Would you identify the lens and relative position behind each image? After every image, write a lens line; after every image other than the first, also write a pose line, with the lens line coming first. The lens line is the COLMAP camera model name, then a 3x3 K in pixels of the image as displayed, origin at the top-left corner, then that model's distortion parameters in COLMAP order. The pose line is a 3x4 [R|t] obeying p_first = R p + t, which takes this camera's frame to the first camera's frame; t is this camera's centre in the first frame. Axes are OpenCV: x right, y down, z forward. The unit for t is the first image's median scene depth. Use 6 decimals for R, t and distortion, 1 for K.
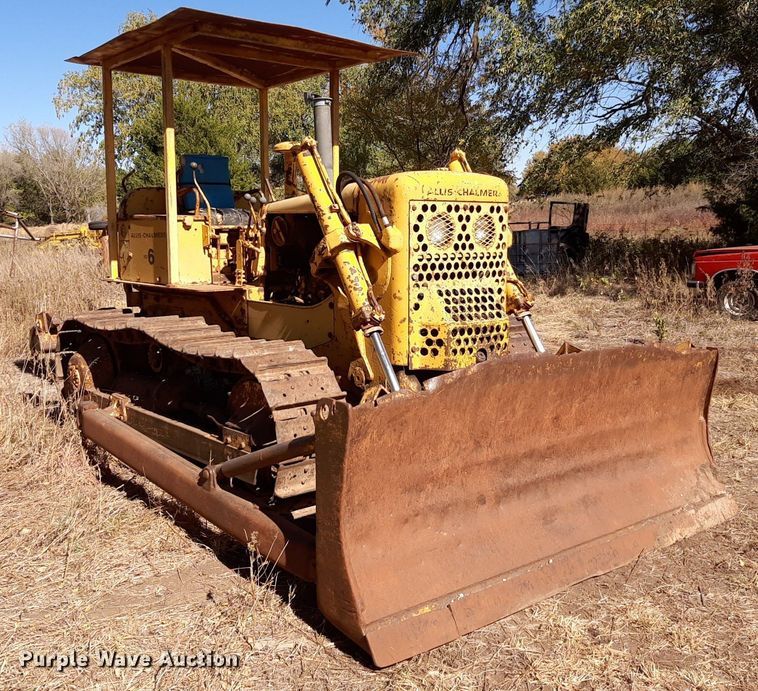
lens RADIAL K [[792.5, 0, 296.4], [0, 792.5, 343.9], [0, 0, 1]] dist [0.045662, -0.016370]
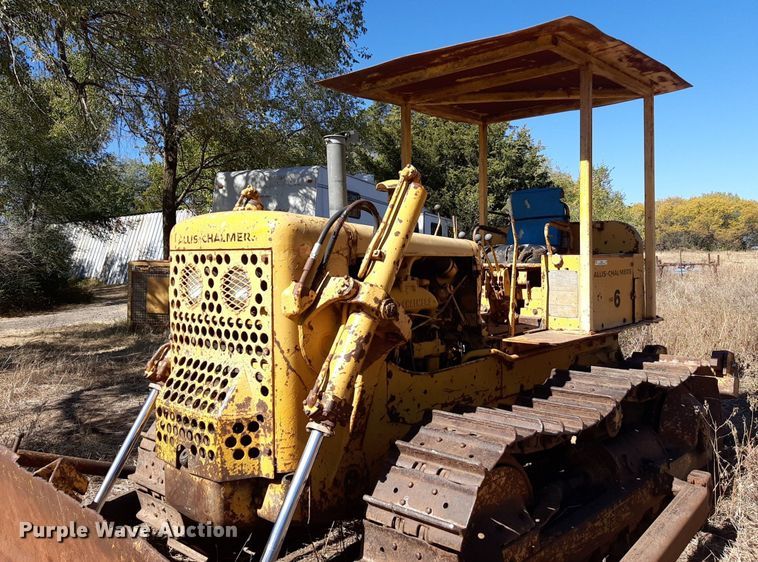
lens RADIAL K [[618.0, 0, 424.1], [0, 618.0, 268.8], [0, 0, 1]] dist [0.075224, -0.162077]
pose [[0.265463, 0.028050, -0.963713, 0.848990], [-0.128803, 0.991648, -0.006617, -0.182646], [0.955479, 0.125886, 0.266858, 1.034704]]
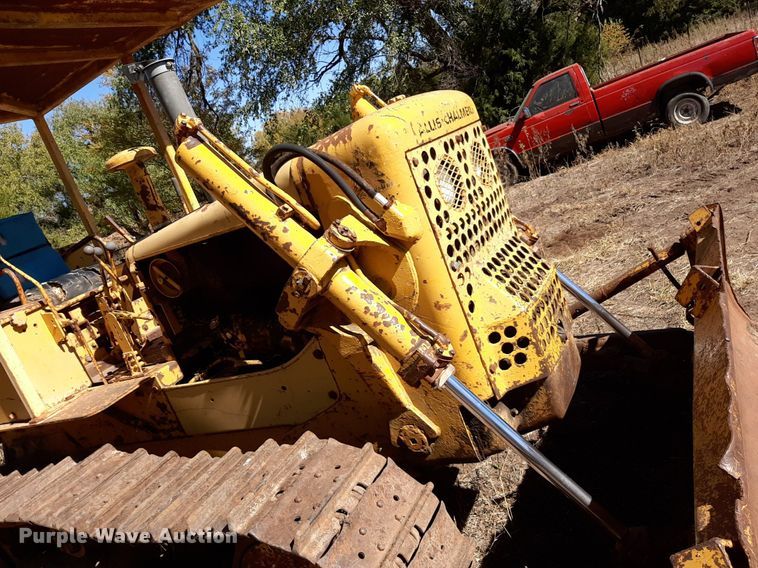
lens RADIAL K [[594.6, 0, 367.0], [0, 594.6, 294.1], [0, 0, 1]] dist [0.091951, -0.241865]
pose [[0.837831, -0.412474, 0.357639, -0.082391], [0.410259, 0.907904, 0.086007, -0.127760], [-0.360177, 0.074666, 0.929891, 0.569943]]
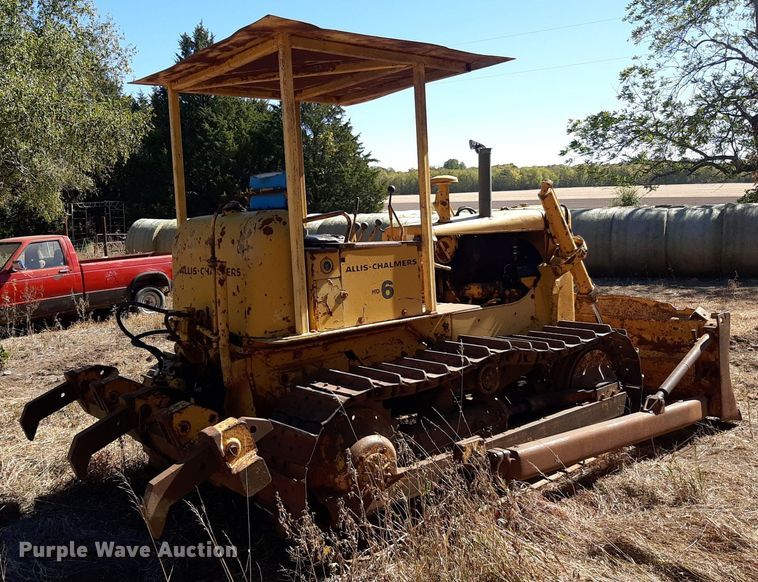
lens RADIAL K [[747.8, 0, 340.5], [0, 747.8, 290.1], [0, 0, 1]] dist [0.111391, -0.208353]
pose [[-0.036399, -0.085480, 0.995675, -1.365216], [0.193310, 0.976914, 0.090936, -0.265026], [-0.980462, 0.195784, -0.019035, 1.459064]]
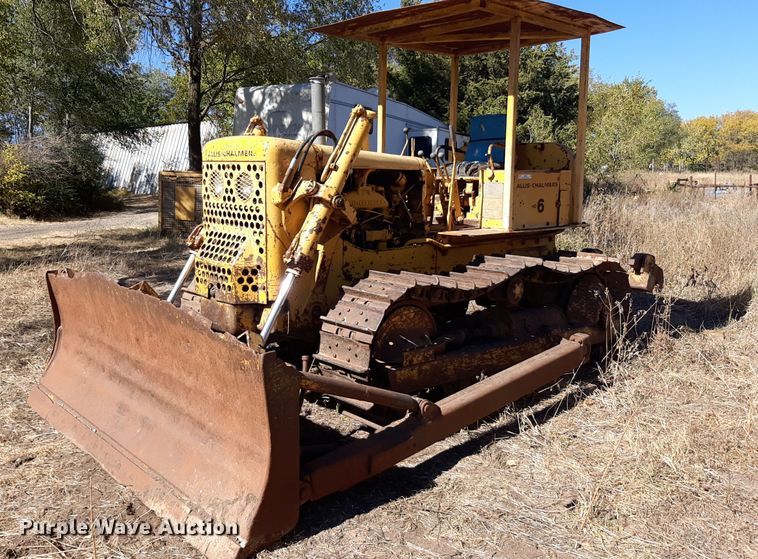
lens RADIAL K [[652.3, 0, 369.7], [0, 652.3, 254.3], [0, 0, 1]] dist [0.158465, -0.436844]
pose [[0.139956, 0.134752, -0.980946, 1.227696], [-0.149282, 0.982244, 0.113632, -0.184919], [0.978840, 0.130534, 0.157587, 1.065677]]
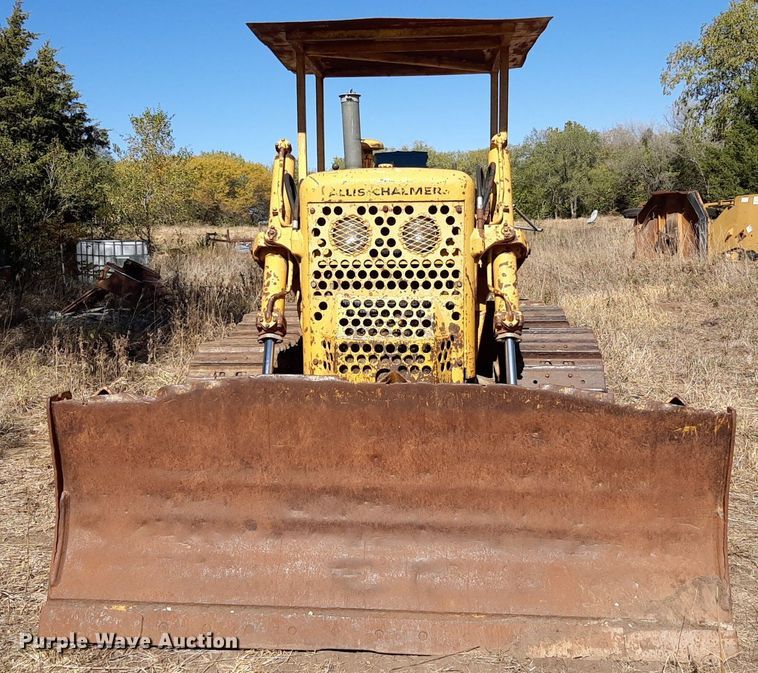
lens RADIAL K [[831.3, 0, 350.0], [0, 831.3, 339.1], [0, 0, 1]] dist [0.084916, -0.029971]
pose [[0.760537, 0.086708, -0.643479, 0.789184], [-0.084507, 0.995832, 0.034307, -0.055295], [0.643771, 0.028287, 0.764695, 0.267824]]
